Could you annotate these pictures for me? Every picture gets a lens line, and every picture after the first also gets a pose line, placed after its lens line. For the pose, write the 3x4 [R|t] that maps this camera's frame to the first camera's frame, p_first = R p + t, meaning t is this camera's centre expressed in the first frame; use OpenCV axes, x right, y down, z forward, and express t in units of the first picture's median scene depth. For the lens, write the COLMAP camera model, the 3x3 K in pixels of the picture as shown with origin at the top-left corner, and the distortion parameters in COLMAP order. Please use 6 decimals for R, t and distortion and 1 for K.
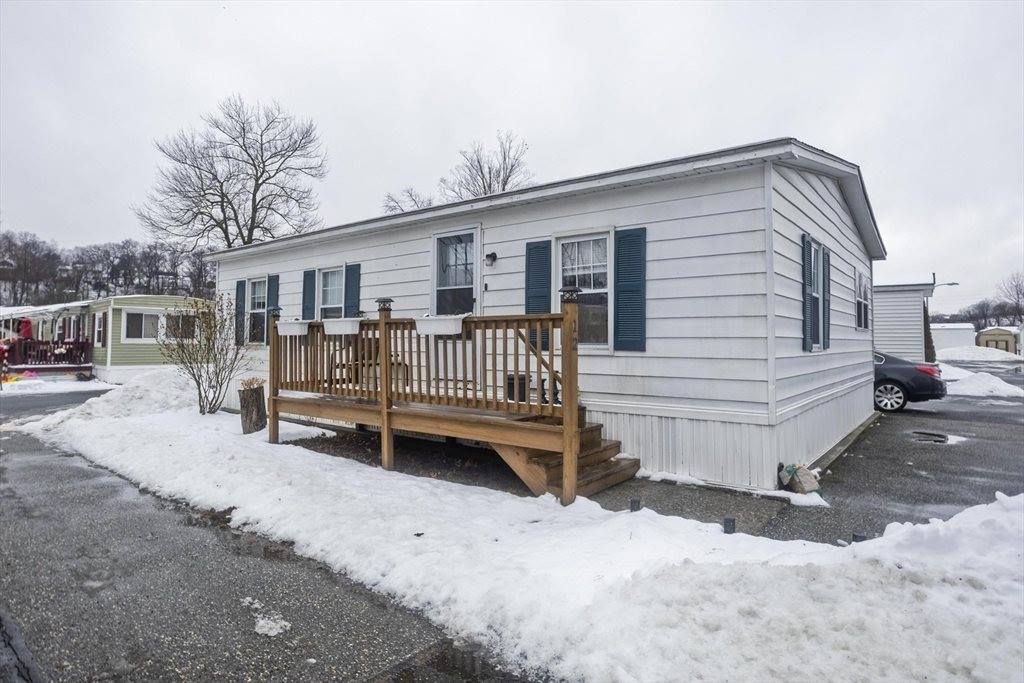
lens RADIAL K [[570.4, 0, 523.5], [0, 570.4, 320.7], [0, 0, 1]] dist [-0.003498, 0.003331]
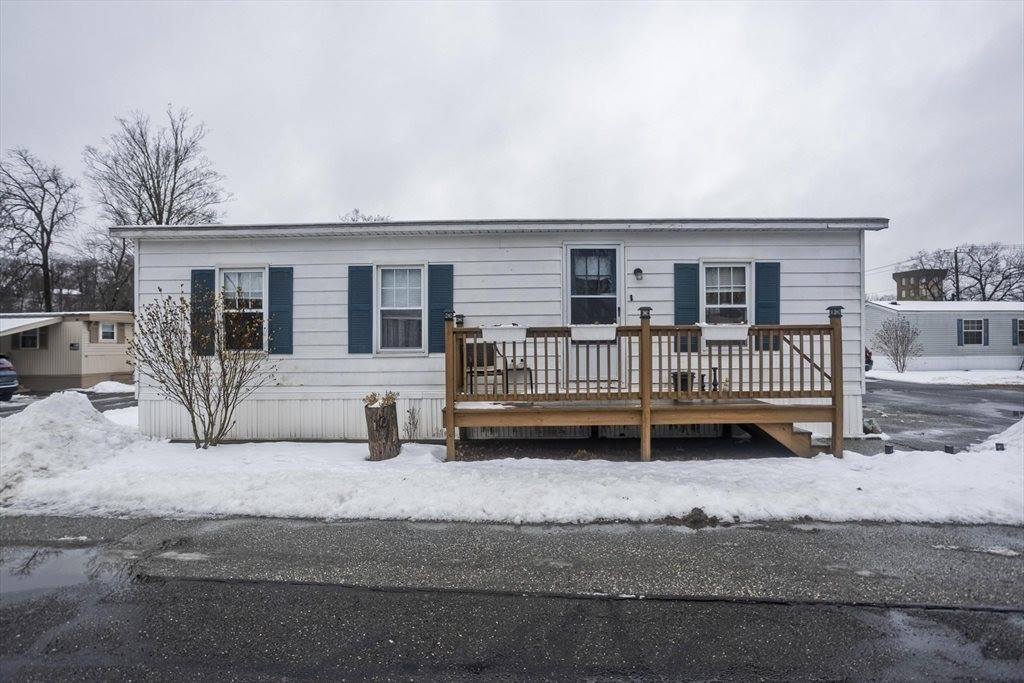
lens RADIAL K [[523.5, 0, 516.8], [0, 523.5, 343.8], [0, 0, 1]] dist [-0.004842, 0.000705]
pose [[0.798377, -0.010056, 0.602073, -0.877904], [-0.011024, 0.999449, 0.031311, 0.002842], [-0.602056, -0.031636, 0.797827, 0.292530]]
